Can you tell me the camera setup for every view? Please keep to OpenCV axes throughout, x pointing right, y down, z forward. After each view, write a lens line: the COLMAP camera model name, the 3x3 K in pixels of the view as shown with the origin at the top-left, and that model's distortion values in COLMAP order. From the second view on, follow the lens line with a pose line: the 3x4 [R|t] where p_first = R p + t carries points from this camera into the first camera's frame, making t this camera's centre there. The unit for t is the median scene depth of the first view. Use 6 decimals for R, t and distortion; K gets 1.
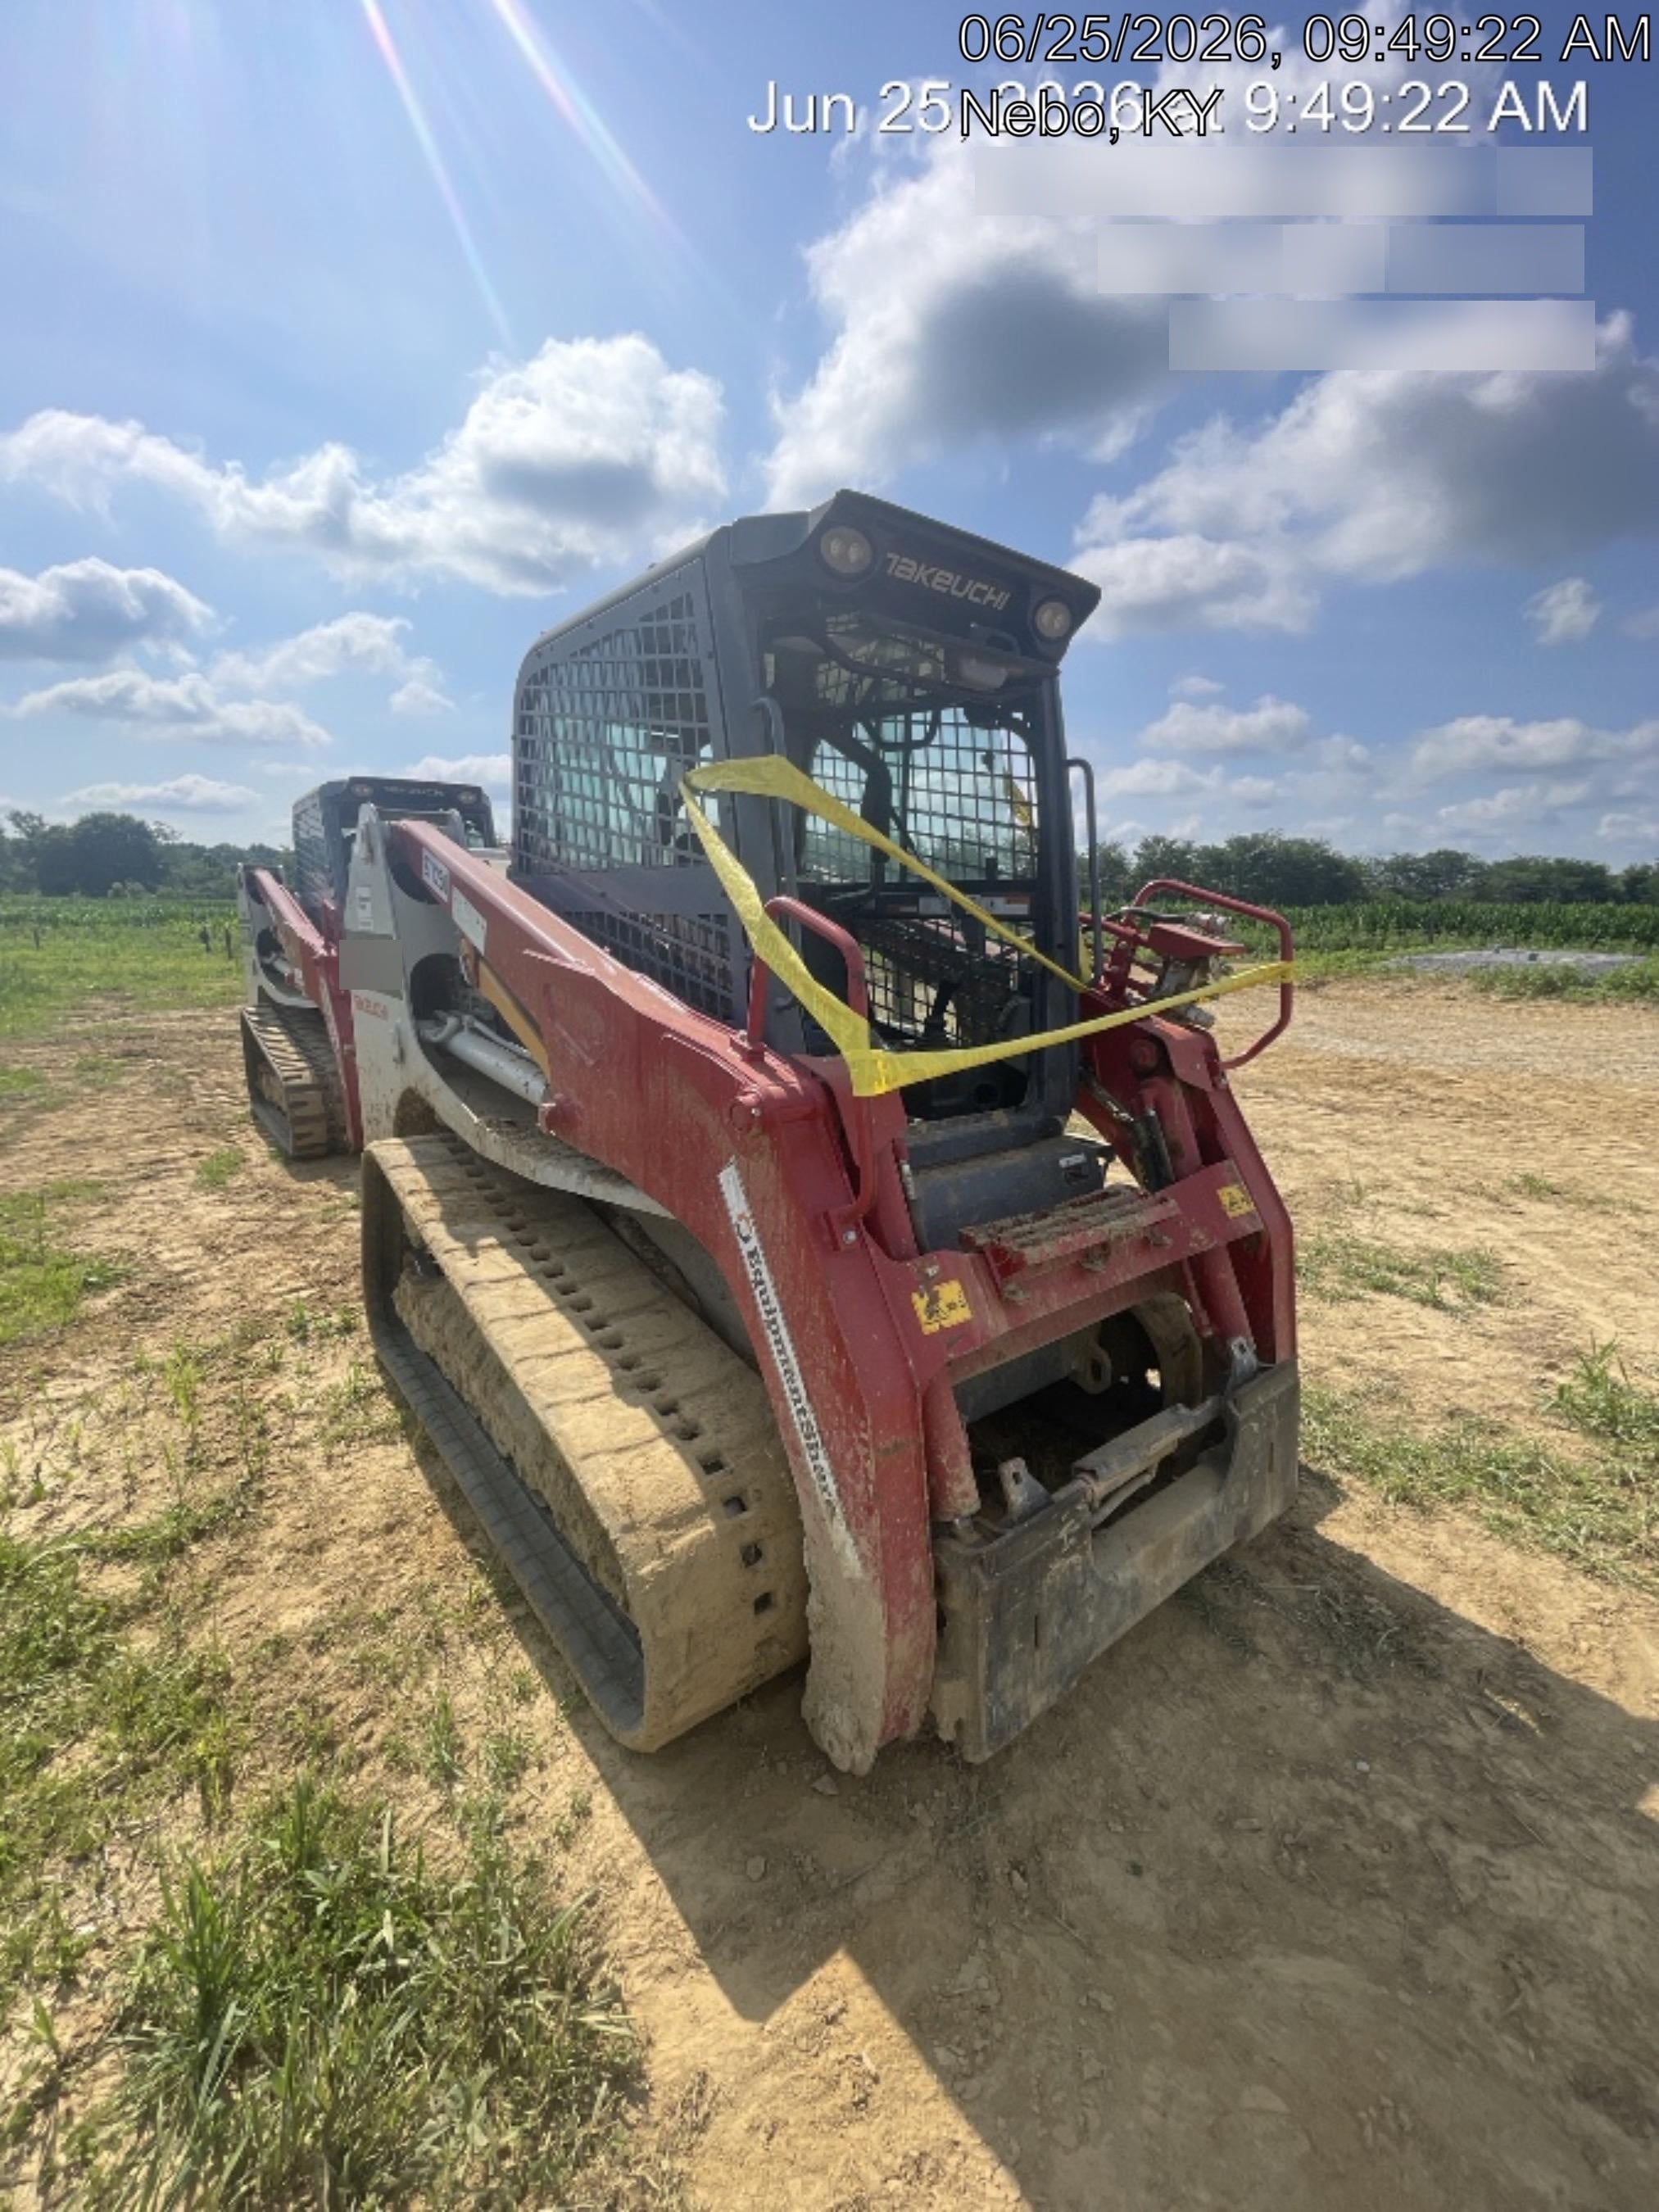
lens RADIAL K [[905.1, 0, 821.8], [0, 905.1, 1109.4], [0, 0, 1]] dist [0.001529, 0.000058]
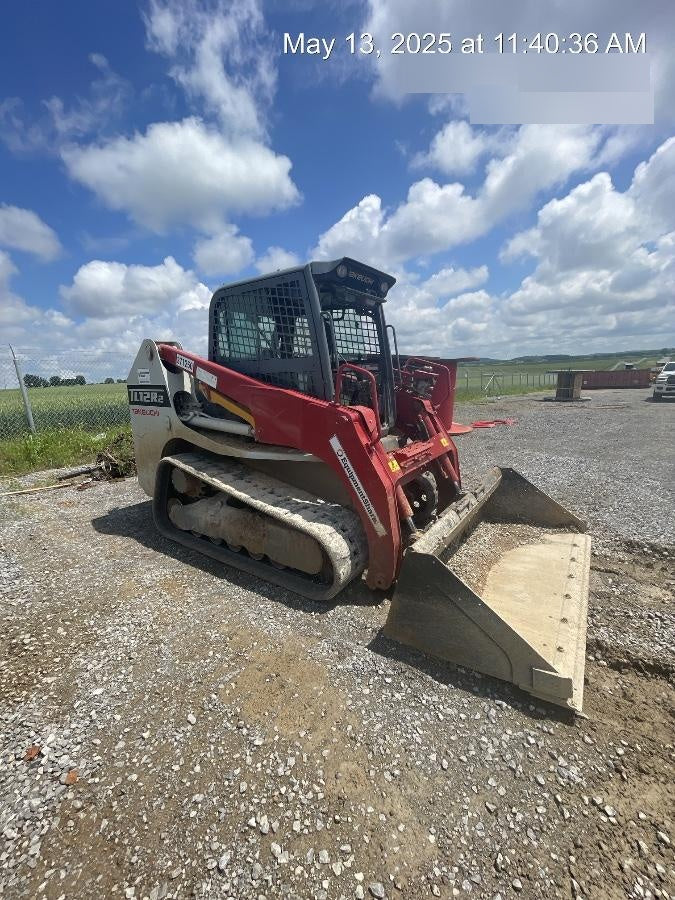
lens RADIAL K [[368.2, 0, 338.0], [0, 368.2, 450.0], [0, 0, 1]] dist [0.001529, 0.000058]
pose [[0.959014, -0.093379, 0.267532, -0.372643], [0.098626, 0.995105, -0.006213, 0.095823], [-0.265642, 0.032344, 0.963529, -0.342671]]
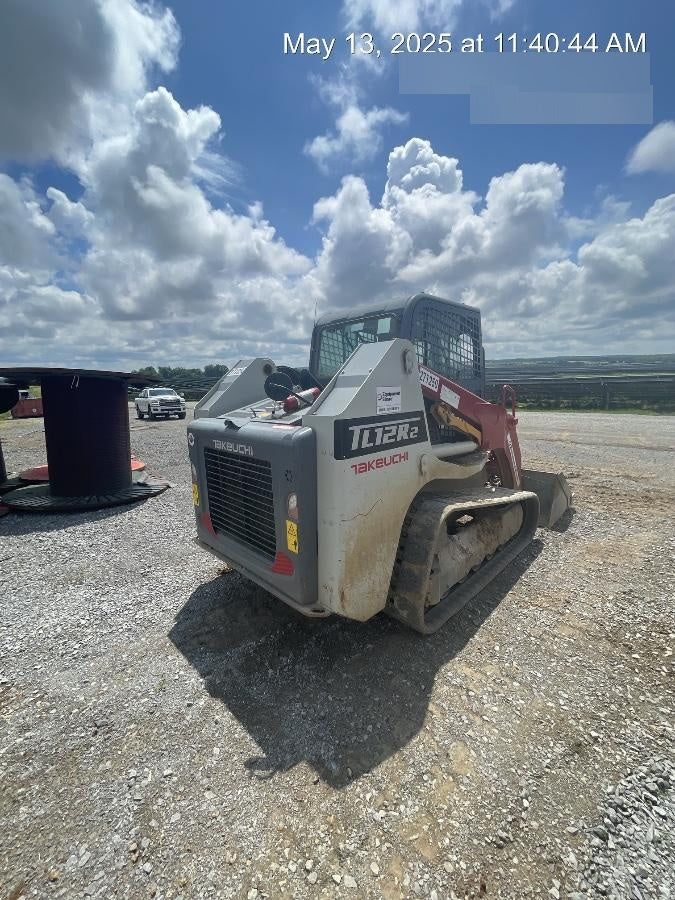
lens RADIAL K [[368.2, 0, 335.7], [0, 368.2, 446.6], [0, 0, 1]] dist [0.001529, 0.000058]
pose [[-0.104815, -0.177120, 0.978592, -1.638923], [0.245895, 0.948843, 0.198073, -0.418646], [-0.963613, 0.261392, -0.055900, 1.617697]]
